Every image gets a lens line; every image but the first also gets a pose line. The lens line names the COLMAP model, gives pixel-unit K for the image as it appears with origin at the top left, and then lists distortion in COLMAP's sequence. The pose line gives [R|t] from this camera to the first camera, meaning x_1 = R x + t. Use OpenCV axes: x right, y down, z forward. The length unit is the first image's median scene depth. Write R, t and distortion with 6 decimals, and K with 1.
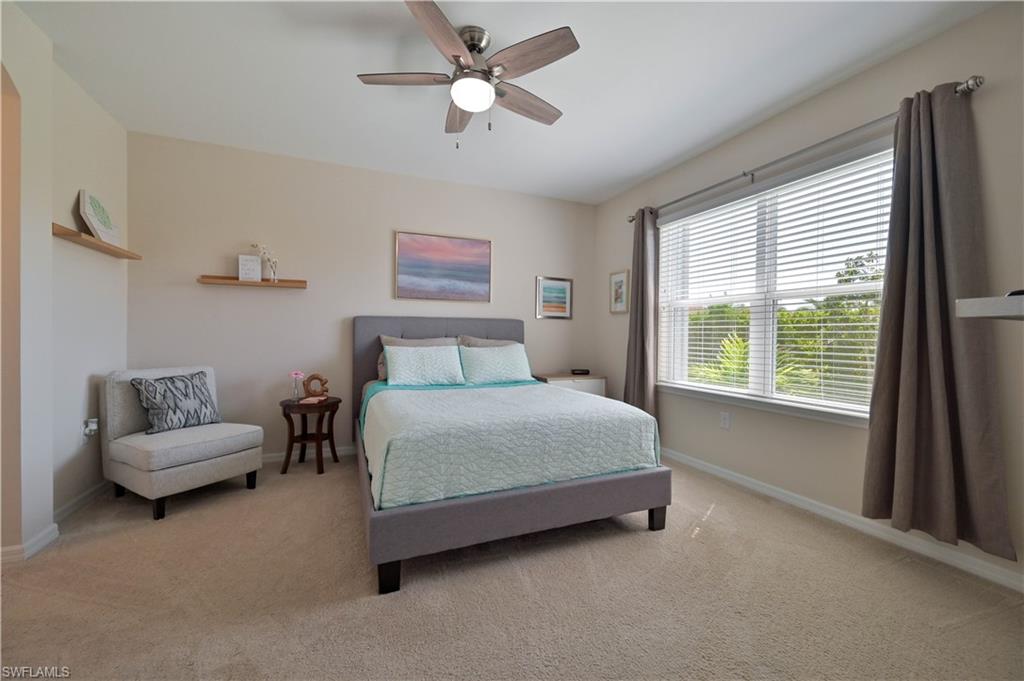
lens RADIAL K [[403.0, 0, 510.3], [0, 403.0, 338.0], [0, 0, 1]] dist [0.001223, 0.000325]
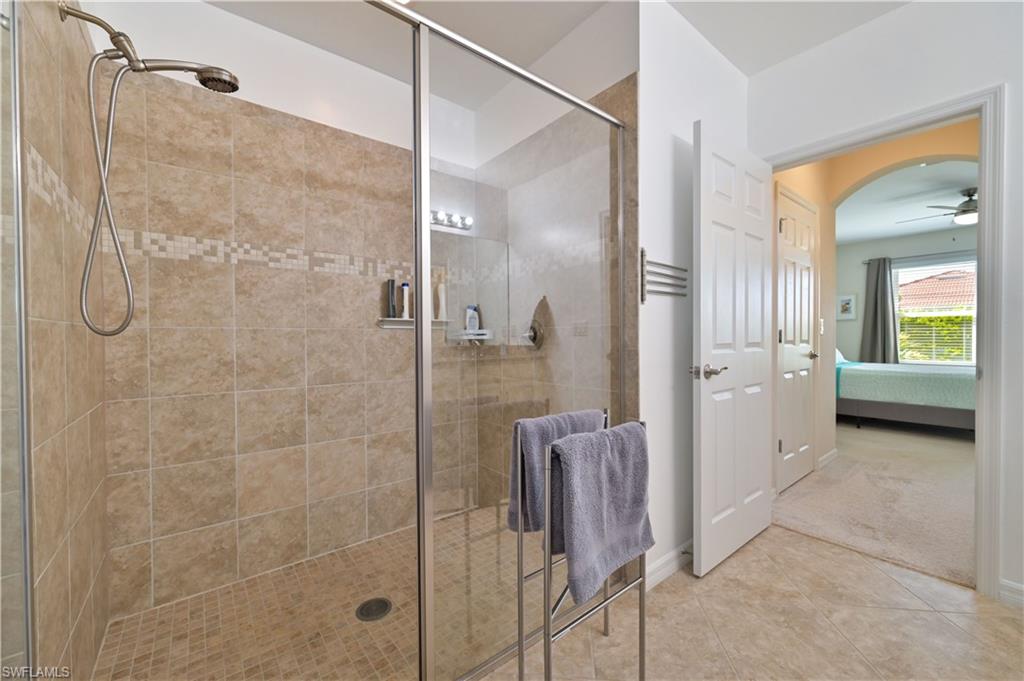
lens RADIAL K [[403.0, 0, 514.0], [0, 403.0, 339.4], [0, 0, 1]] dist [0.001223, 0.000325]
pose [[0.960022, -0.019493, 0.279244, -1.427197], [0.019180, 0.999809, 0.003852, -0.018960], [-0.279266, 0.001658, 0.960212, -0.141060]]
